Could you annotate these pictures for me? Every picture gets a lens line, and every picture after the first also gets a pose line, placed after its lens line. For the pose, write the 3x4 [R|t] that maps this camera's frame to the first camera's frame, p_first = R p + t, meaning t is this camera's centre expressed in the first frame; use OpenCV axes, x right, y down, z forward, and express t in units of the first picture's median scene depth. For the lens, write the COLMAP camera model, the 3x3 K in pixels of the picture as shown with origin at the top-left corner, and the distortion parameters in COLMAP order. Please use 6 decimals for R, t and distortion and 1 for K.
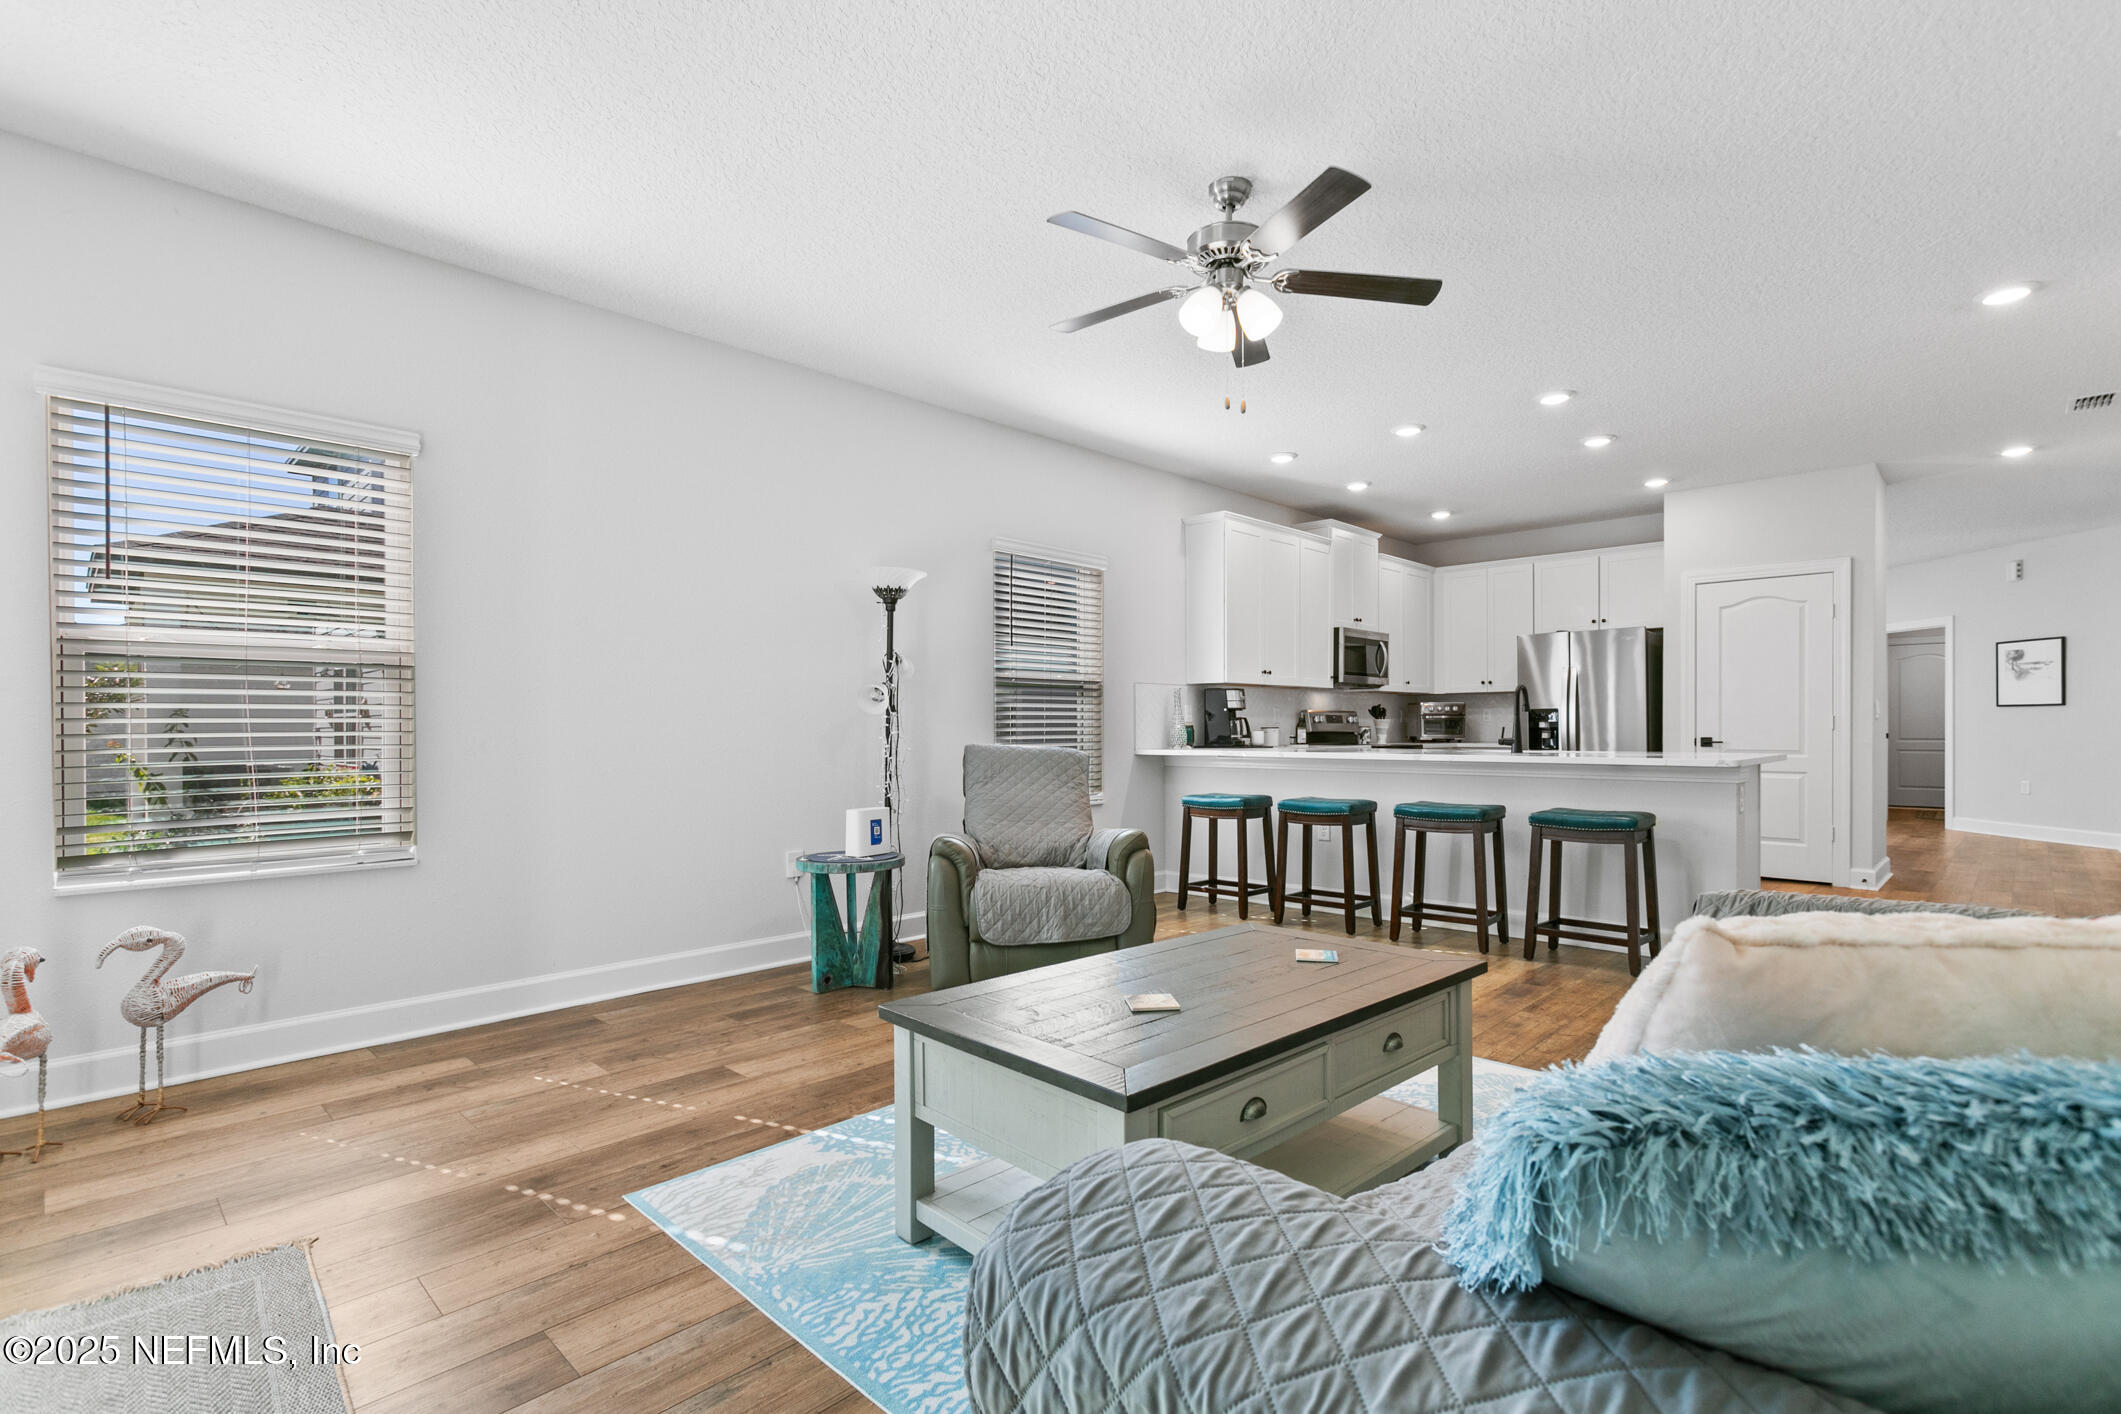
lens RADIAL K [[997.6, 0, 1068.6], [0, 997.6, 726.5], [0, 0, 1]] dist [-0.016019, 0.000035]
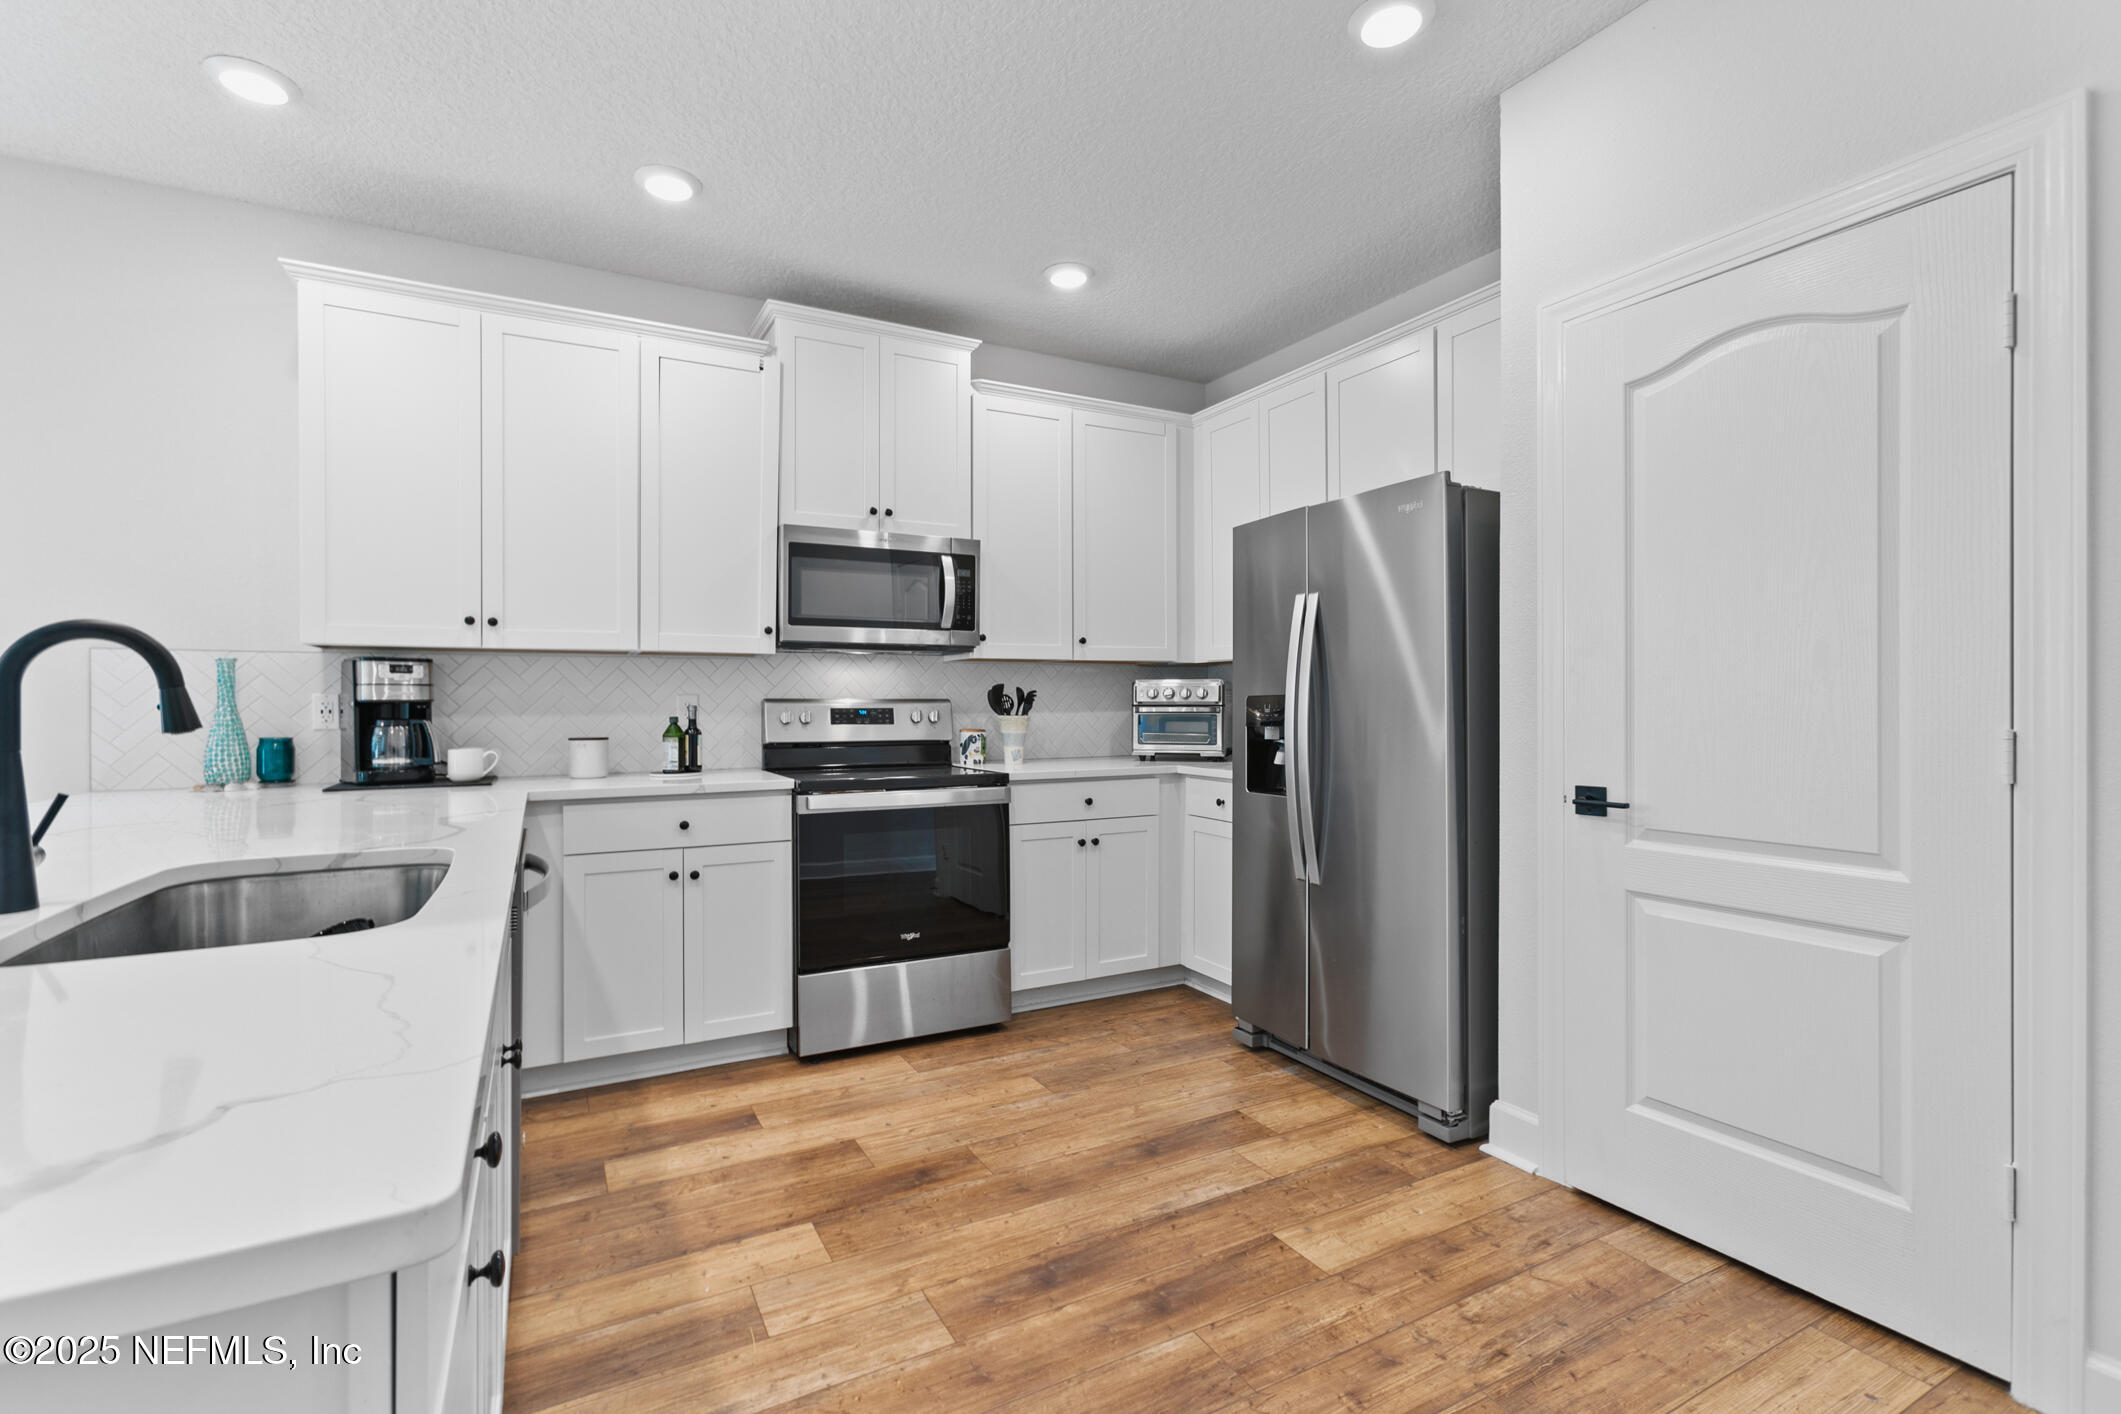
lens RADIAL K [[956.4, 0, 1050.4], [0, 956.4, 704.2], [0, 0, 1]] dist [-0.012732, 0.000456]
pose [[0.953344, 0.003983, -0.301859, 0.595643], [-0.001711, 0.999968, 0.007791, -0.020147], [0.301880, -0.006911, 0.953321, 0.673975]]
